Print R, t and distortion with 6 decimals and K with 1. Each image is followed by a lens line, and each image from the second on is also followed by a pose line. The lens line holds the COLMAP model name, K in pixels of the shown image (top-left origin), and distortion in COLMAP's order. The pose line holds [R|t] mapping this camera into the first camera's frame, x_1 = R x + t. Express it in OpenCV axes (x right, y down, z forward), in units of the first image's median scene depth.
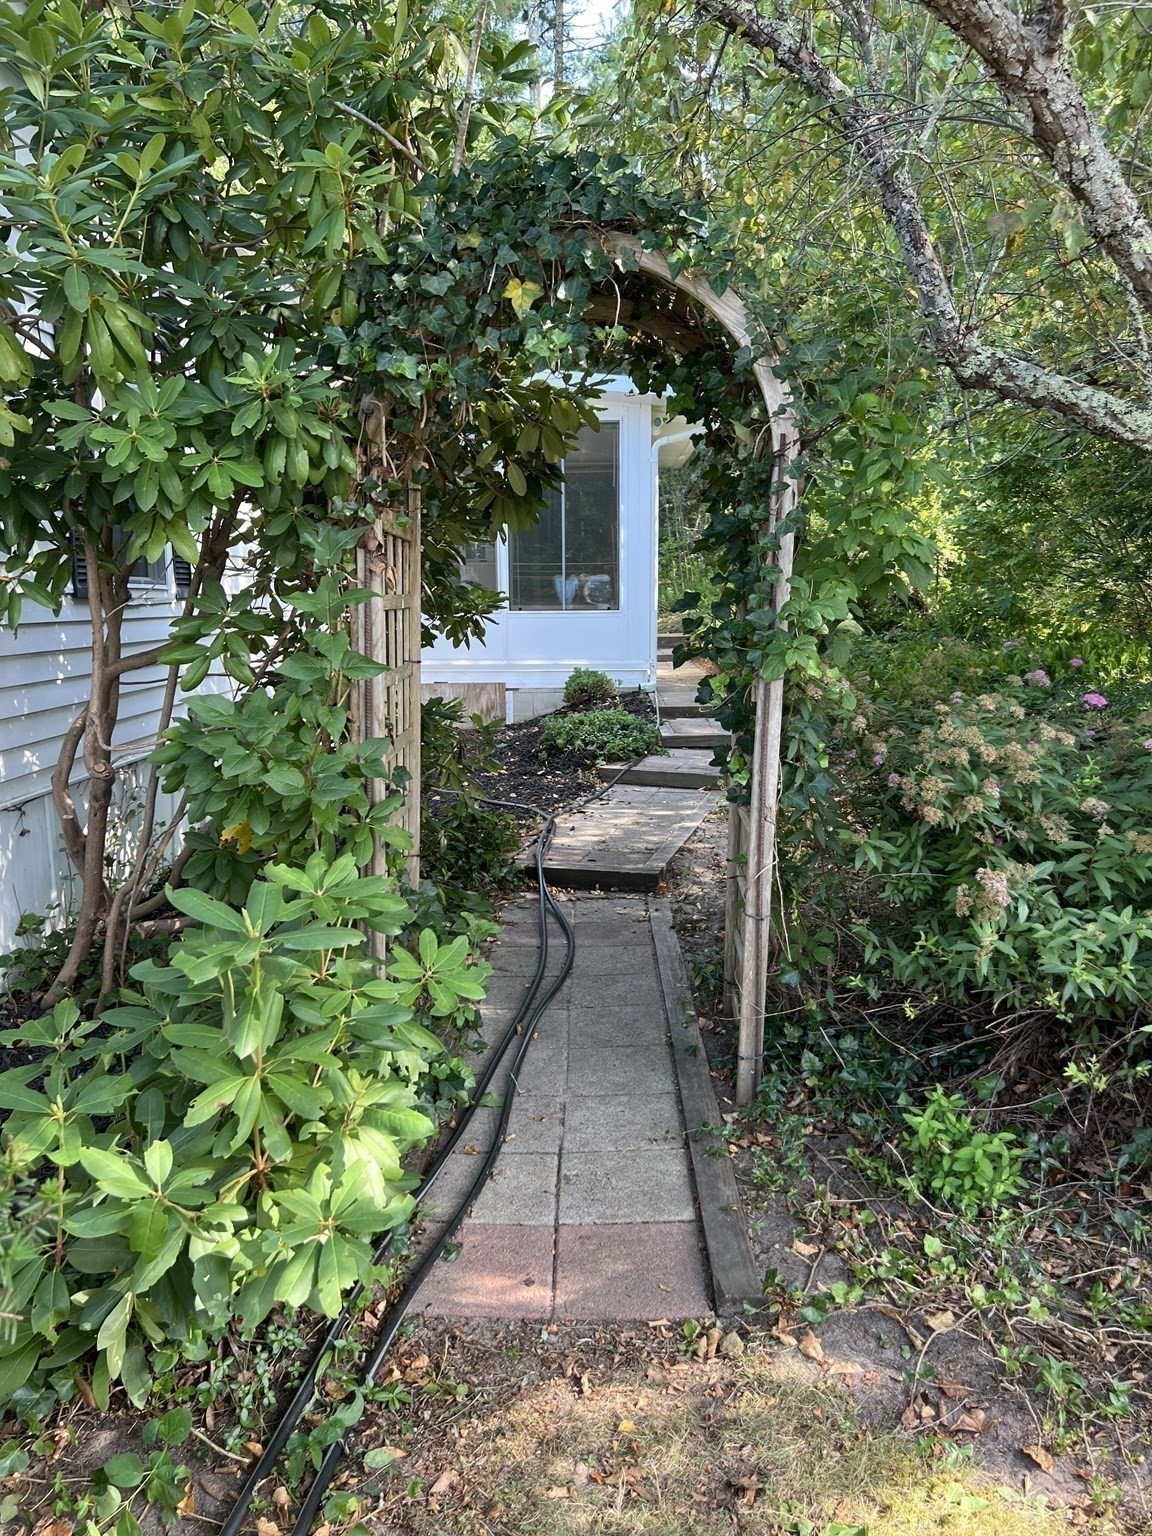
lens RADIAL K [[1153.0, 0, 574.2], [0, 1153.0, 767.4], [0, 0, 1]] dist [0.011143, 0.001020]
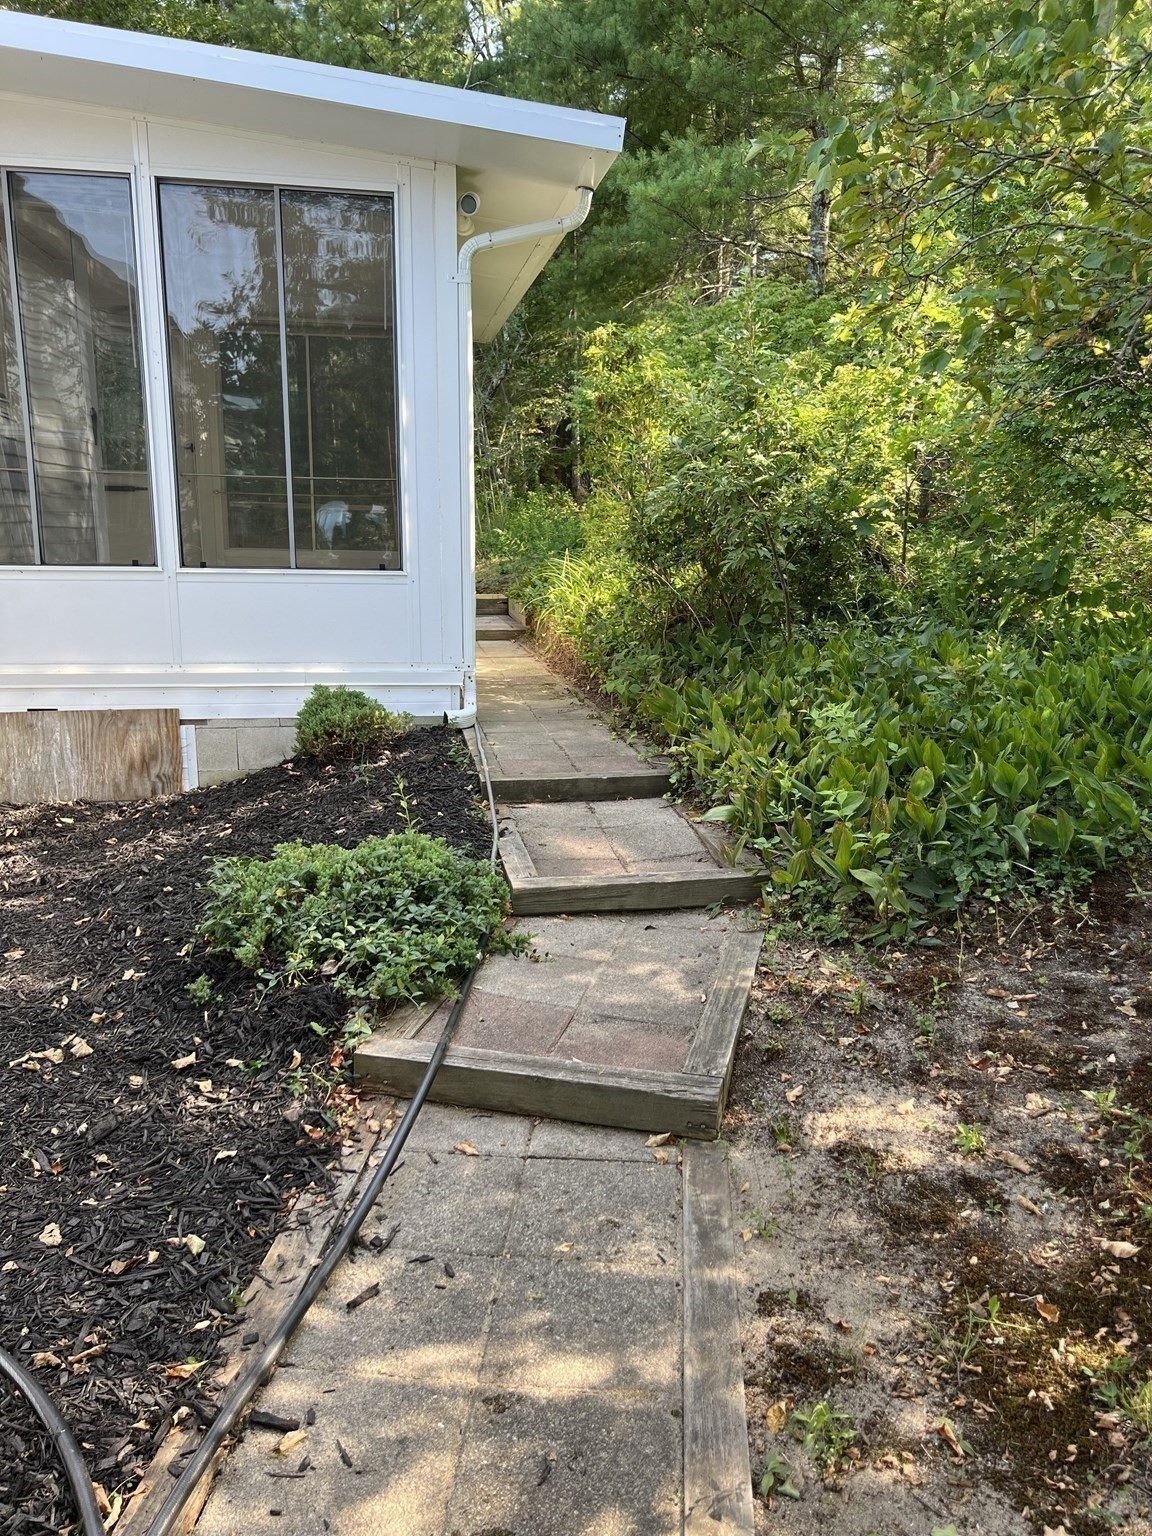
lens RADIAL K [[1153.0, 0, 576.9], [0, 1153.0, 770.3], [0, 0, 1]] dist [0.011143, 0.001020]
pose [[0.982390, -0.021116, 0.185645, 0.021125], [0.010716, 0.998325, 0.056847, -0.086854], [-0.186534, -0.053856, 0.980971, 0.549868]]
